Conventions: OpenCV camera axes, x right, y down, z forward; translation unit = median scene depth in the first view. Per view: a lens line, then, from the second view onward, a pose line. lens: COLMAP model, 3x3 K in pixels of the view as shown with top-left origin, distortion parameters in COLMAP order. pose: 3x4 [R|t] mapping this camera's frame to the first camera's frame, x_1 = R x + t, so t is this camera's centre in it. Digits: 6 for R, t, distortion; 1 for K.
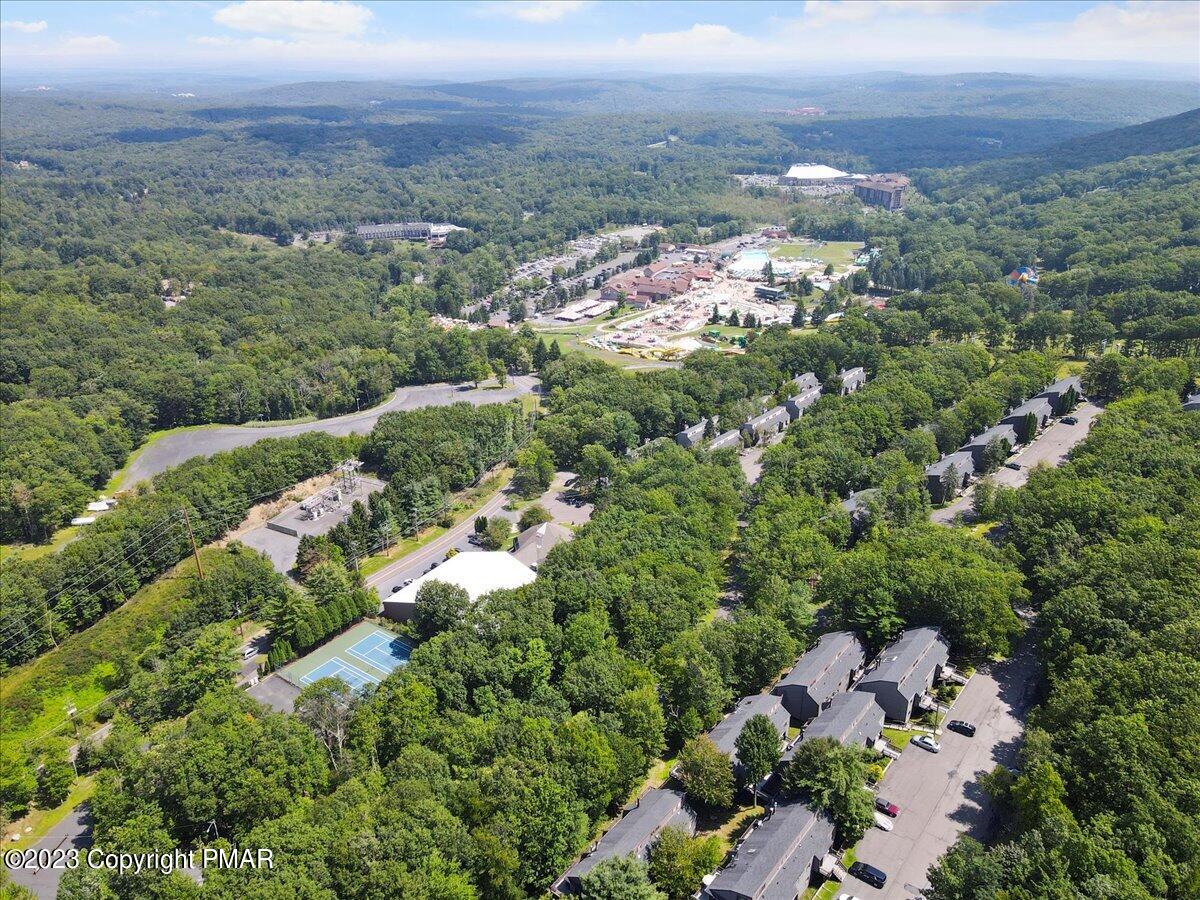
lens RADIAL K [[899.5, 0, 600.0], [0, 899.5, 450.0], [0, 0, 1]] dist [-0.014877, 0.067680]
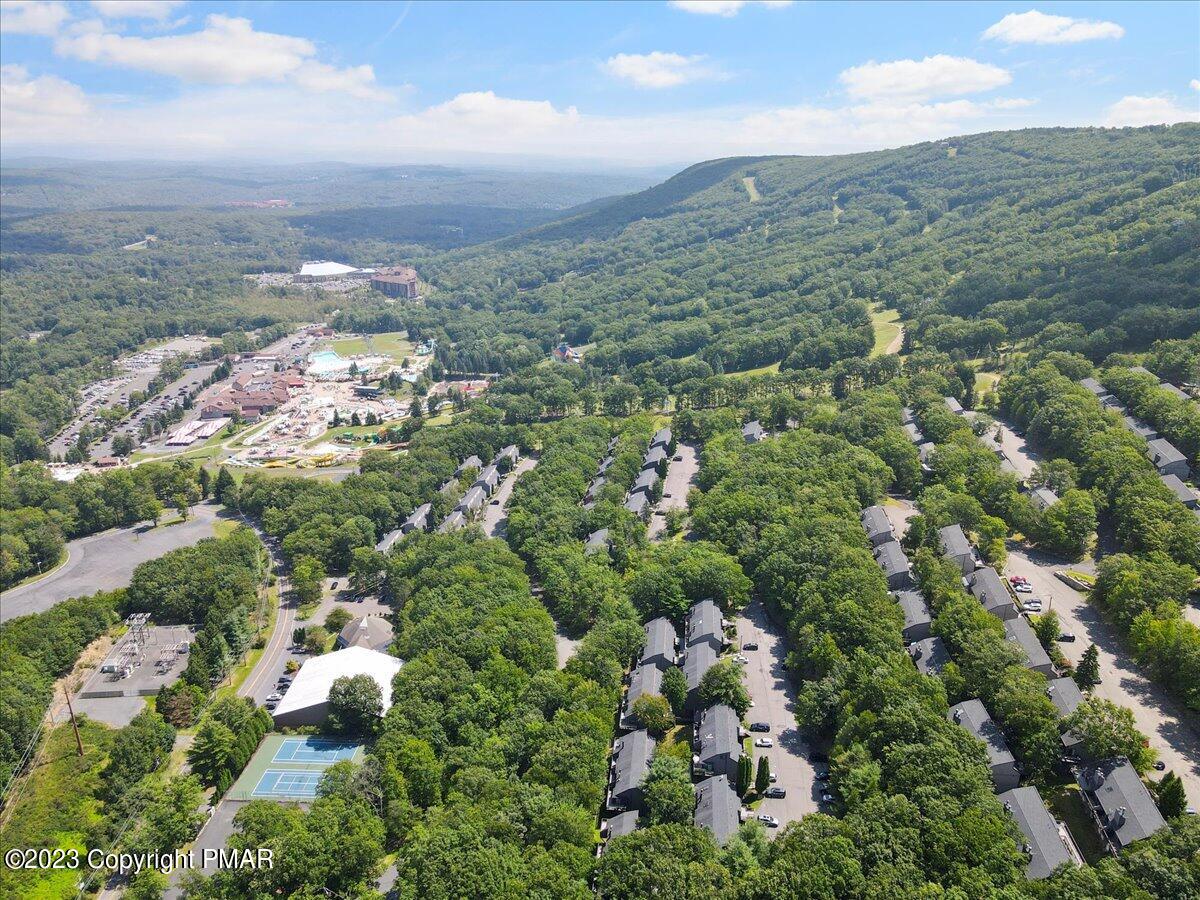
lens RADIAL K [[899.5, 0, 600.0], [0, 899.5, 450.0], [0, 0, 1]] dist [-0.014877, 0.067680]
pose [[0.835982, -0.165925, 0.523071, -0.185621], [0.207221, 0.978070, -0.020928, -0.022432], [-0.508128, 0.125886, 0.852032, -0.098805]]
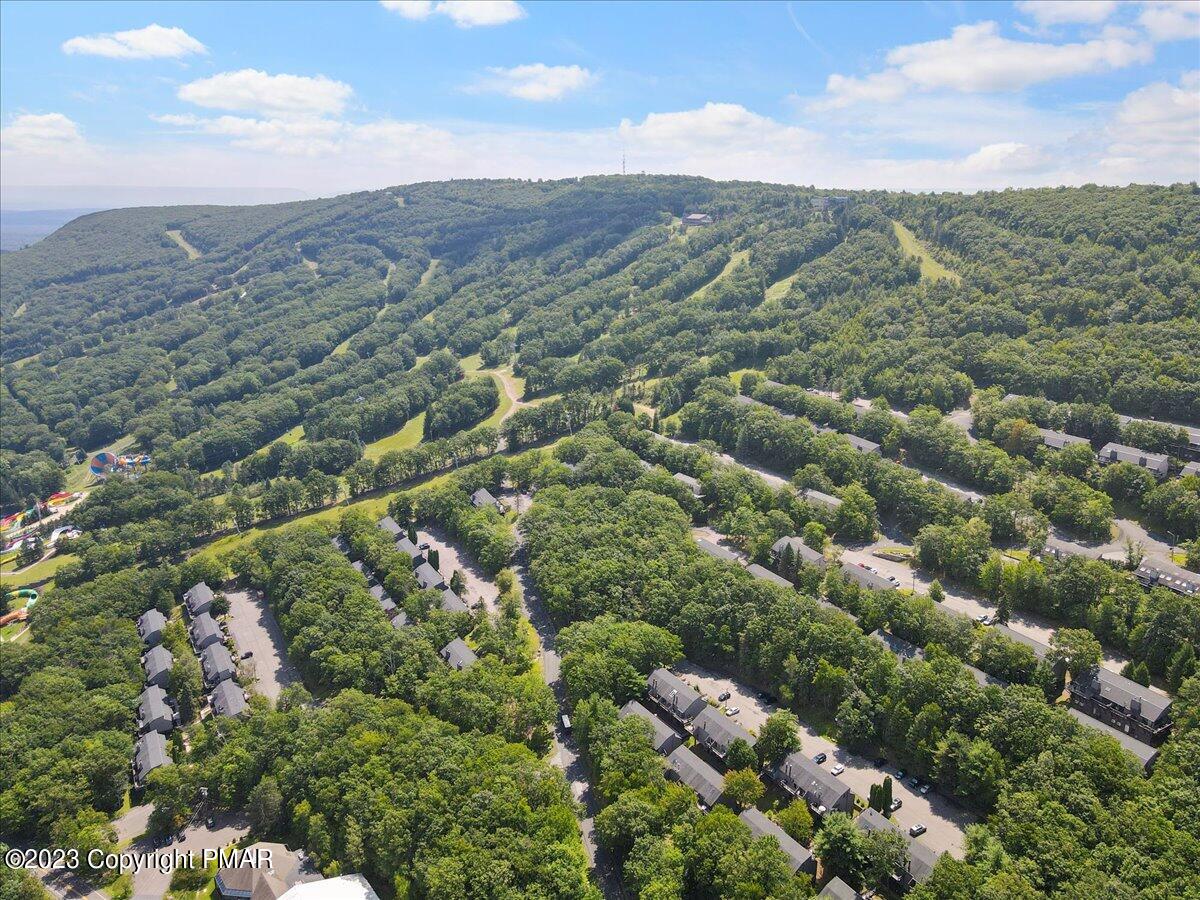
lens RADIAL K [[899.5, 0, 600.0], [0, 899.5, 450.0], [0, 0, 1]] dist [-0.014877, 0.067680]
pose [[0.293006, -0.269339, 0.917390, -0.335090], [0.385176, 0.911448, 0.144573, -0.140643], [-0.875093, 0.310995, 0.370803, 0.108965]]
